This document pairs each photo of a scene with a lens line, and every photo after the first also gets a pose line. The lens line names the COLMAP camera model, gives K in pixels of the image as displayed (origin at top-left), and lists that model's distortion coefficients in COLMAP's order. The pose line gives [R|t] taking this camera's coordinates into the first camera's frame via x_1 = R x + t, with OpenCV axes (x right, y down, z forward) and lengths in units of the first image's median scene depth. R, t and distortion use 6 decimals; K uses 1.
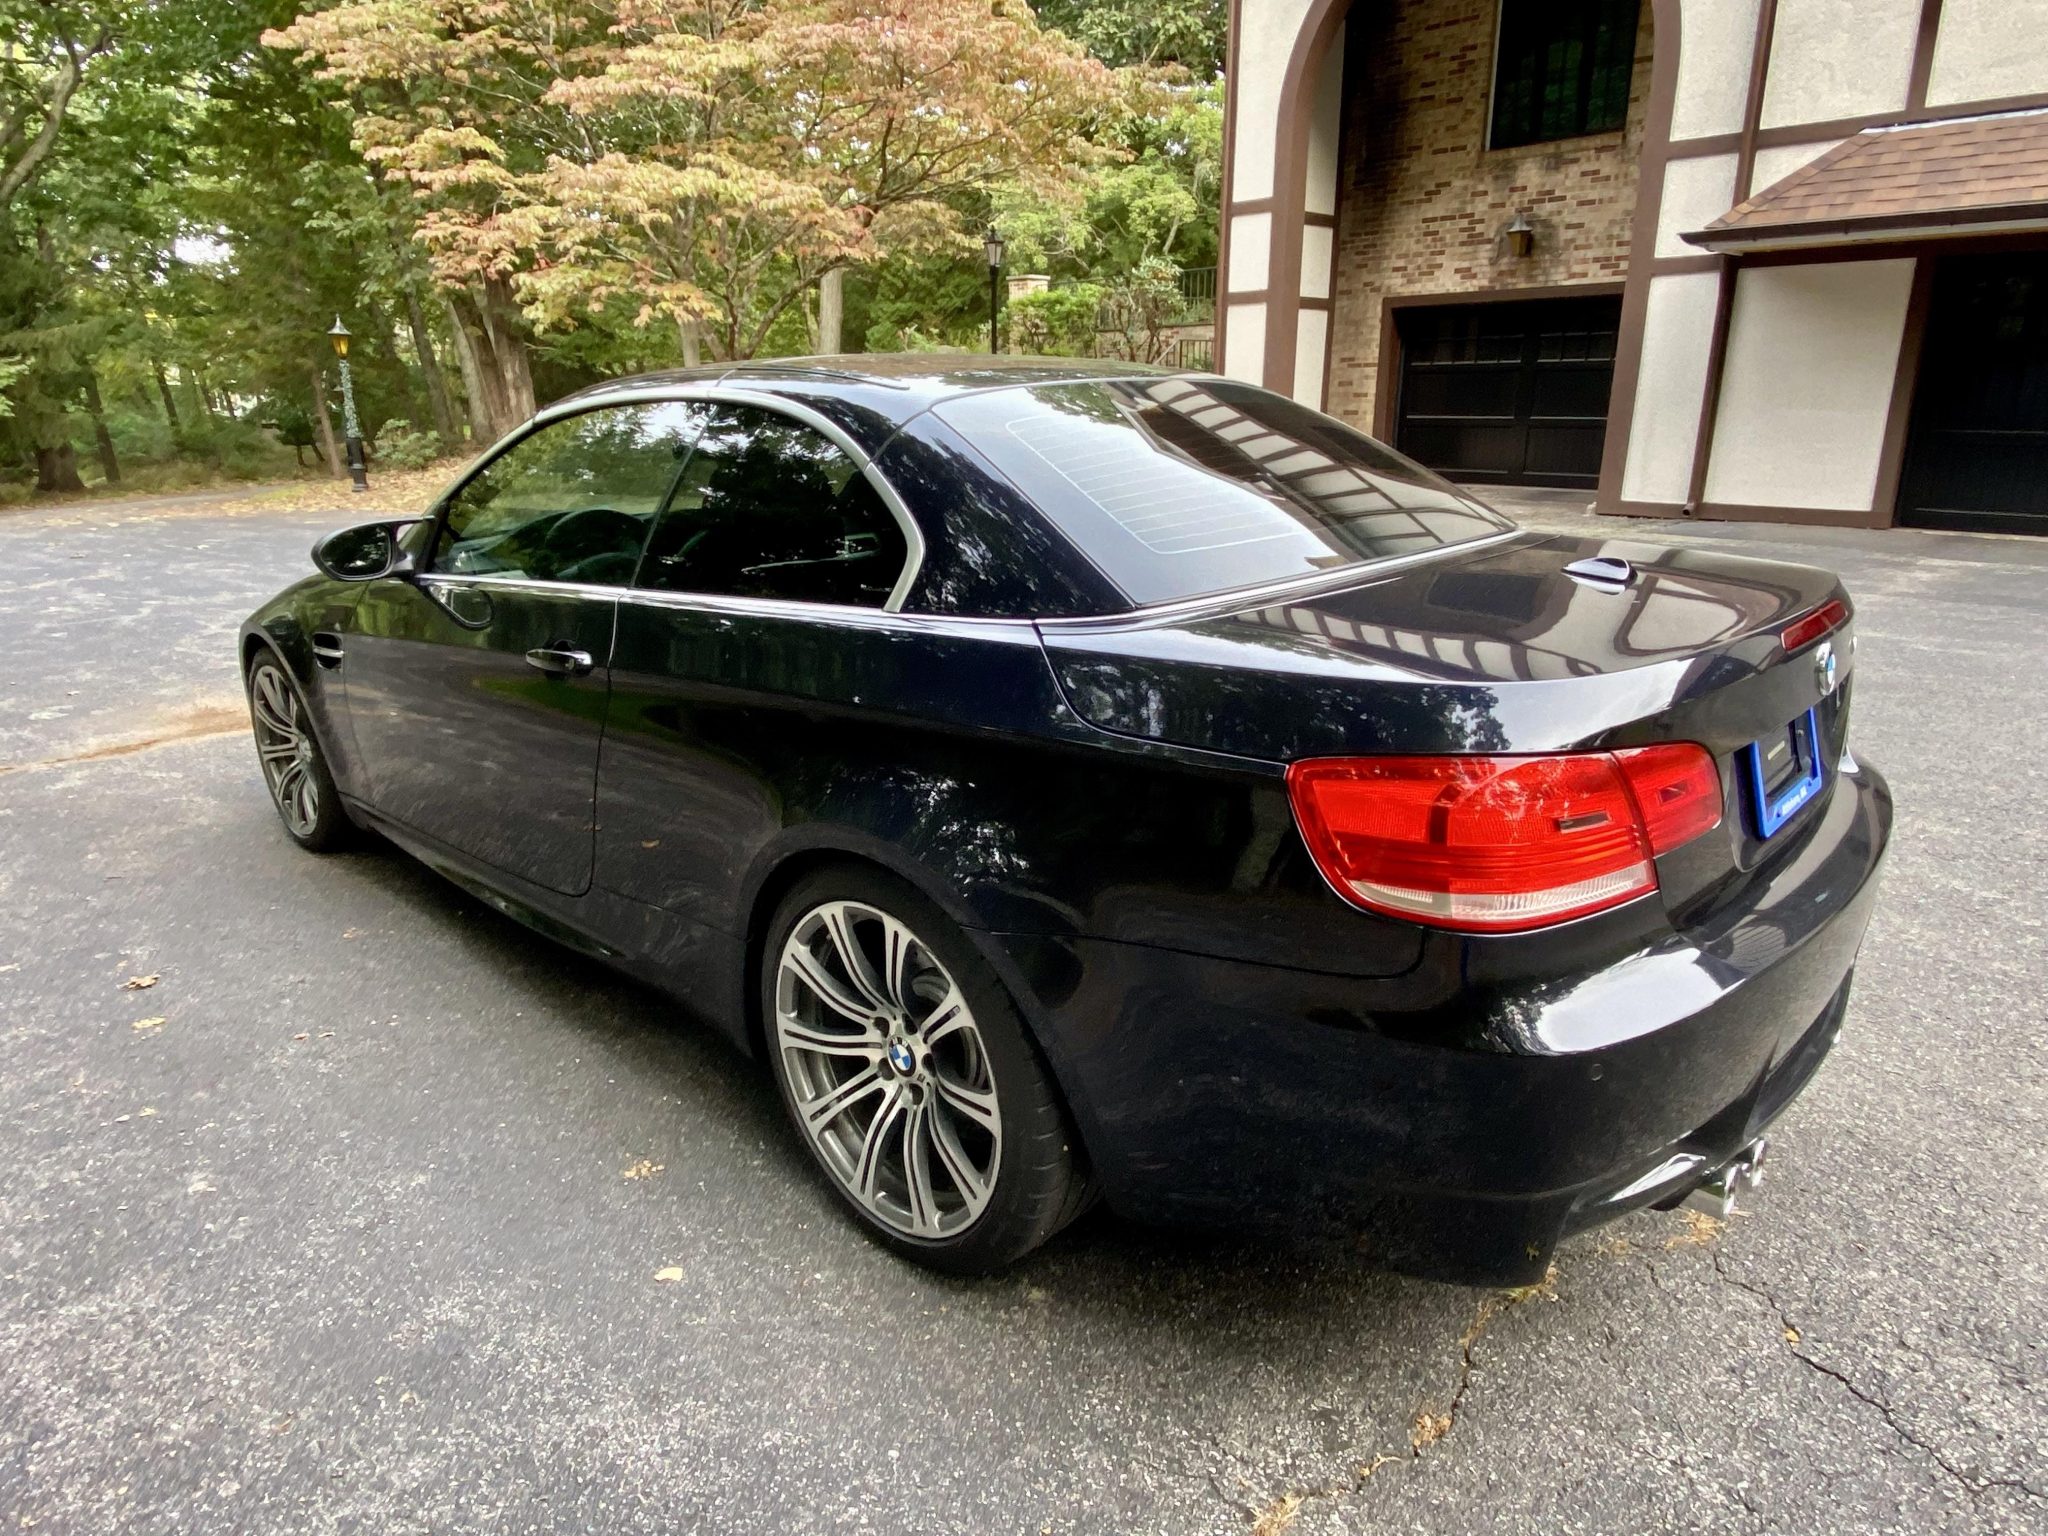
lens RADIAL K [[1200.8, 0, 1012.9], [0, 1200.8, 760.2], [0, 0, 1]] dist [0.037942, -0.039340]
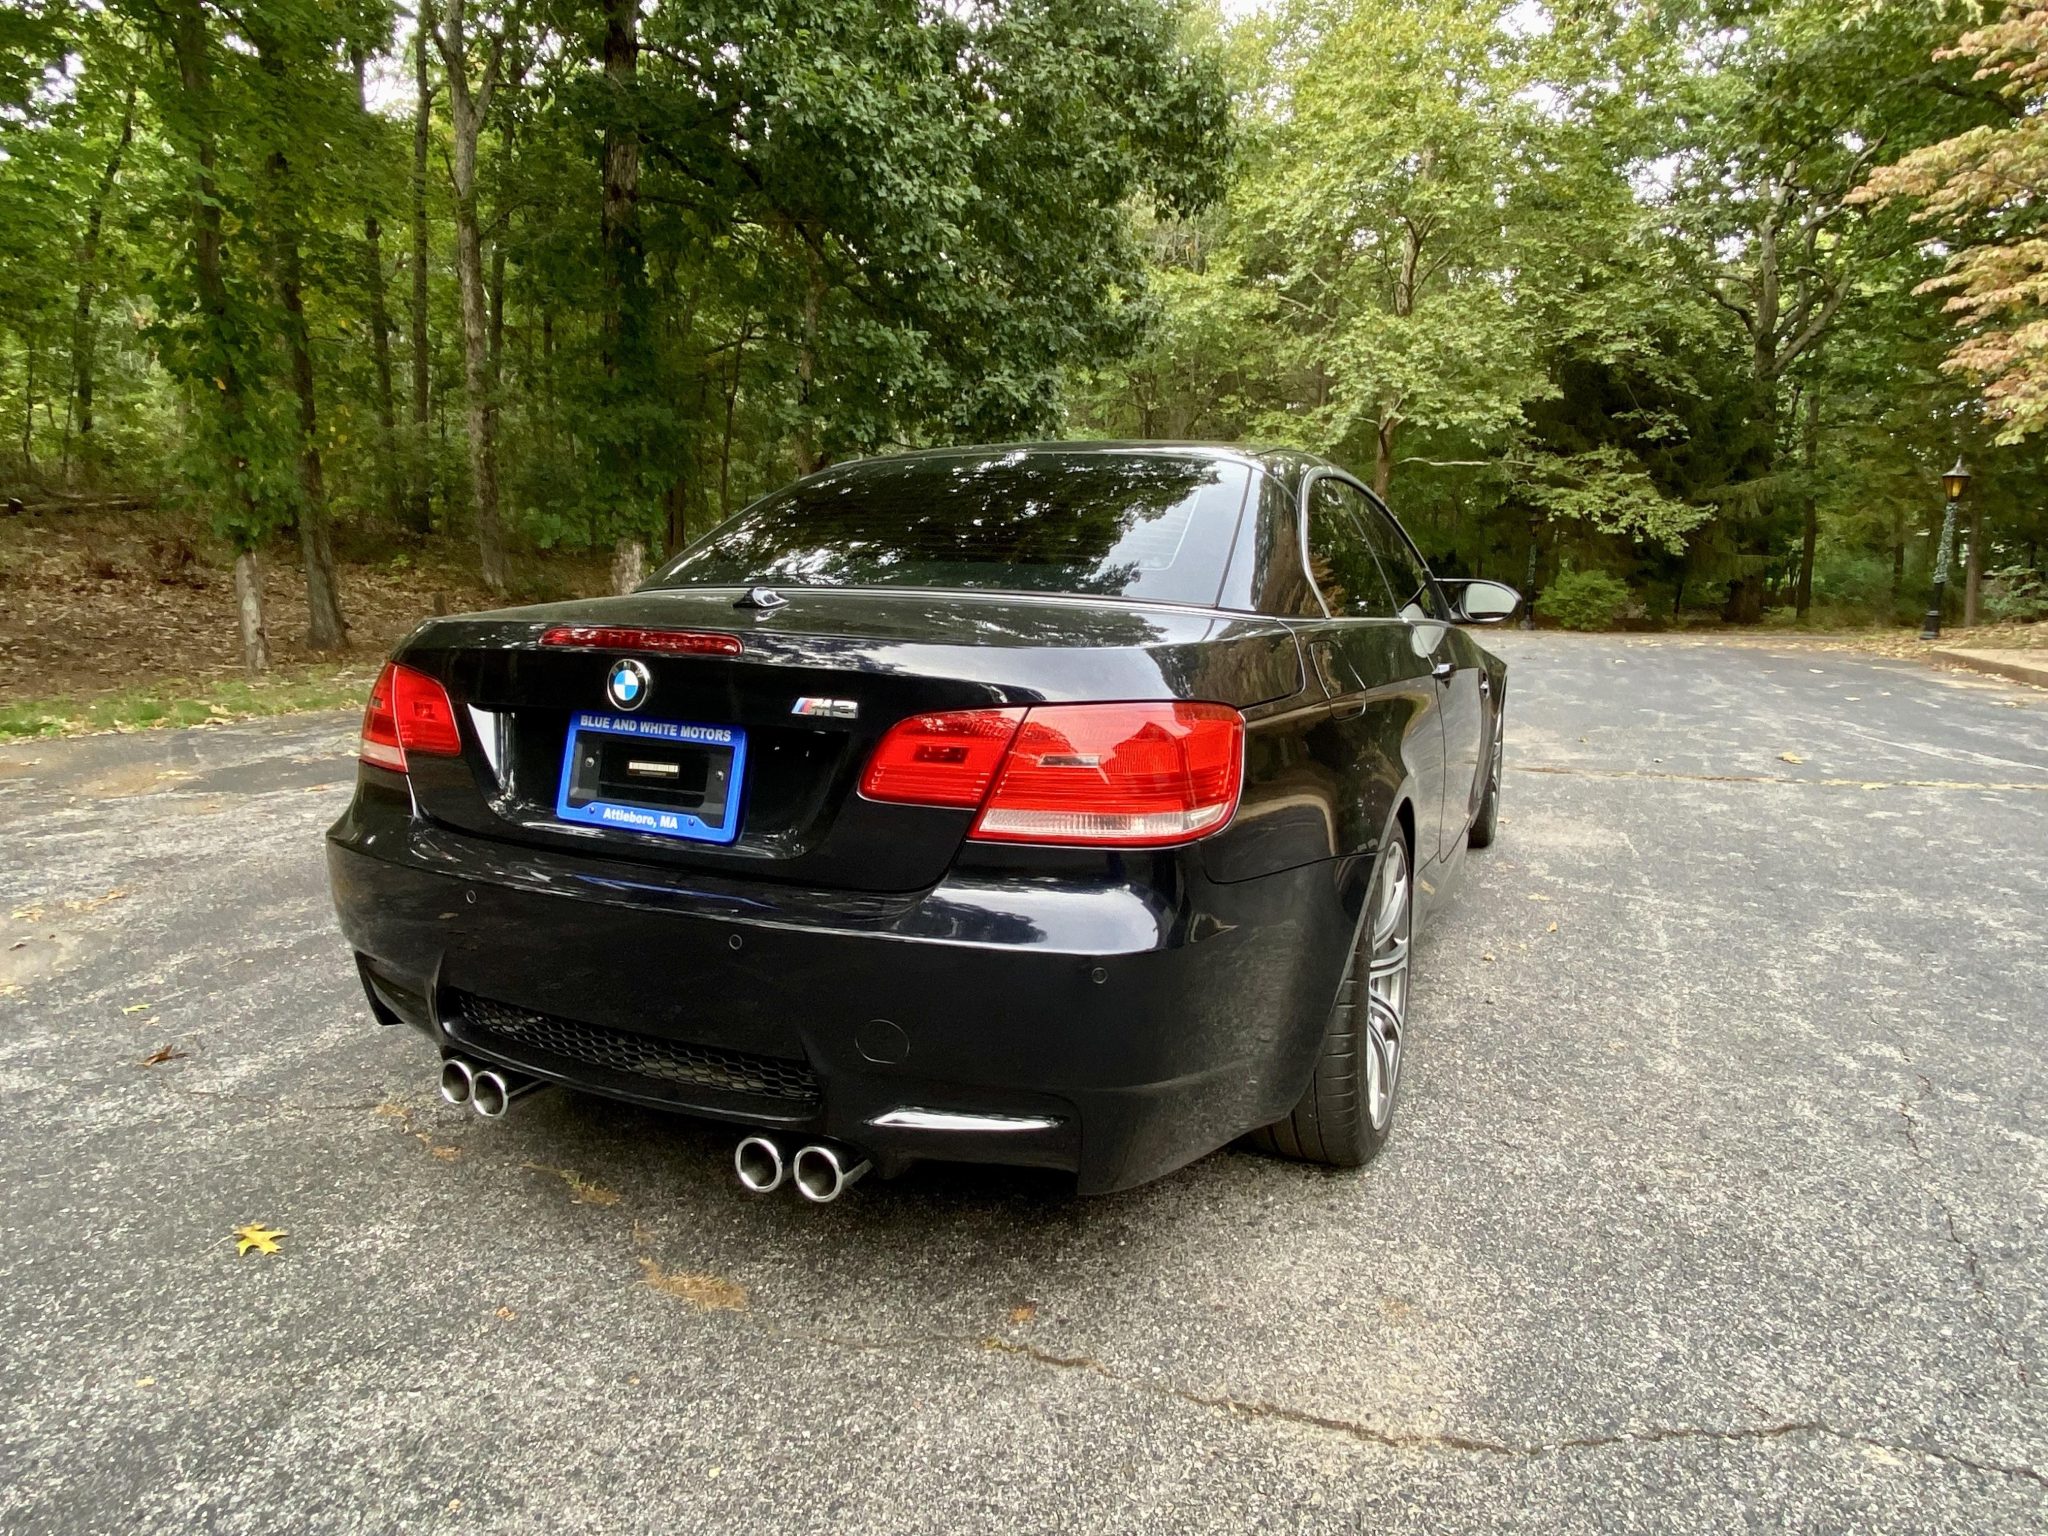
lens RADIAL K [[1200.8, 0, 1024.1], [0, 1200.8, 766.2], [0, 0, 1]] dist [0.037942, -0.039340]
pose [[0.316017, 0.179826, -0.931555, 0.230176], [-0.284226, 0.954721, 0.087878, -0.026157], [0.905179, 0.237001, 0.352820, 0.127194]]
